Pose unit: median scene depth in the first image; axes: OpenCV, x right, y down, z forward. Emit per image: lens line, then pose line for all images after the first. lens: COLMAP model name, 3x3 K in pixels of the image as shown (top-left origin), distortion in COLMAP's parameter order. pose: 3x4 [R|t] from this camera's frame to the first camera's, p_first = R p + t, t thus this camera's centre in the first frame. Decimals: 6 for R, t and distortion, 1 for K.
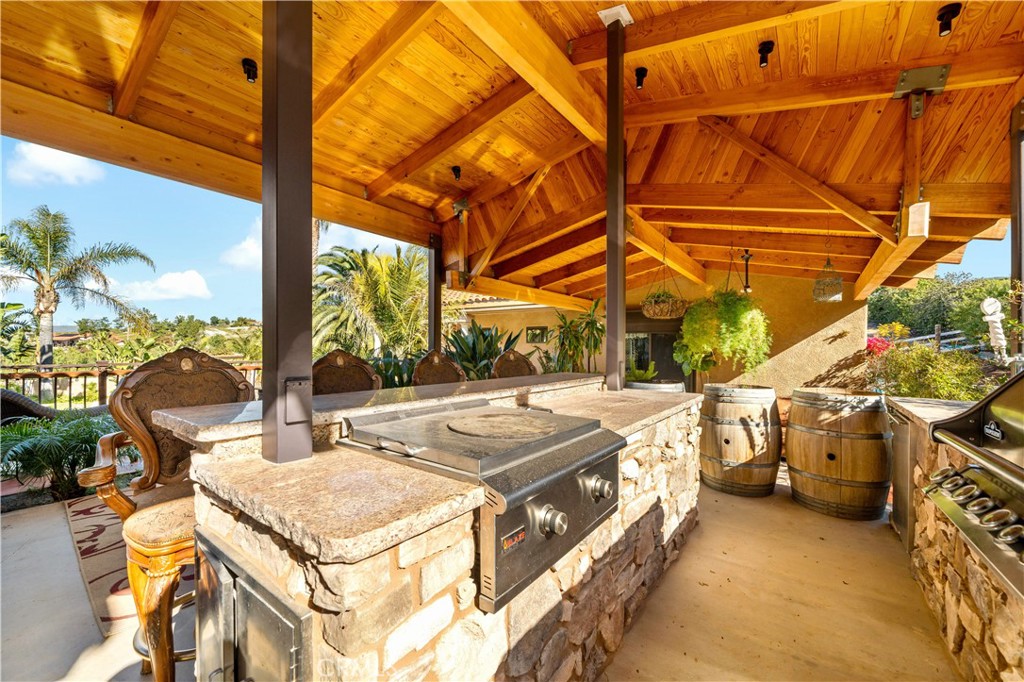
lens RADIAL K [[405.7, 0, 509.3], [0, 405.7, 341.4], [0, 0, 1]] dist [-0.001260, 0.000047]
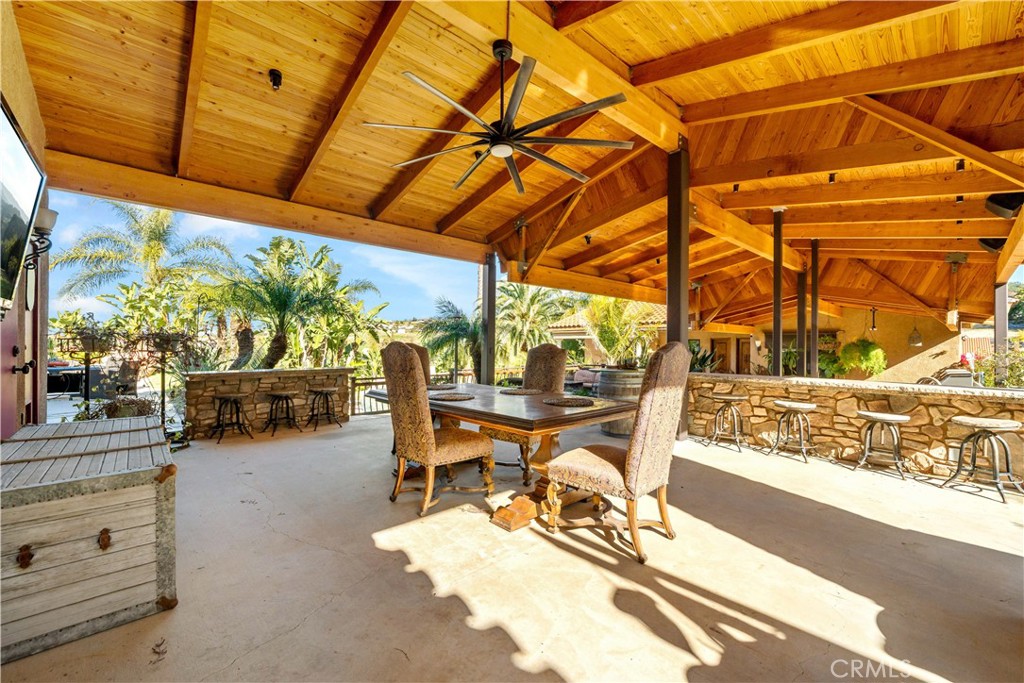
lens RADIAL K [[414.9, 0, 512.0], [0, 414.9, 341.5], [0, 0, 1]] dist [-0.000465, -0.000136]
pose [[0.982569, -0.001943, -0.185886, -0.946234], [0.003082, 0.999978, 0.005838, -0.136958], [0.185871, -0.006309, 0.982554, -1.610695]]
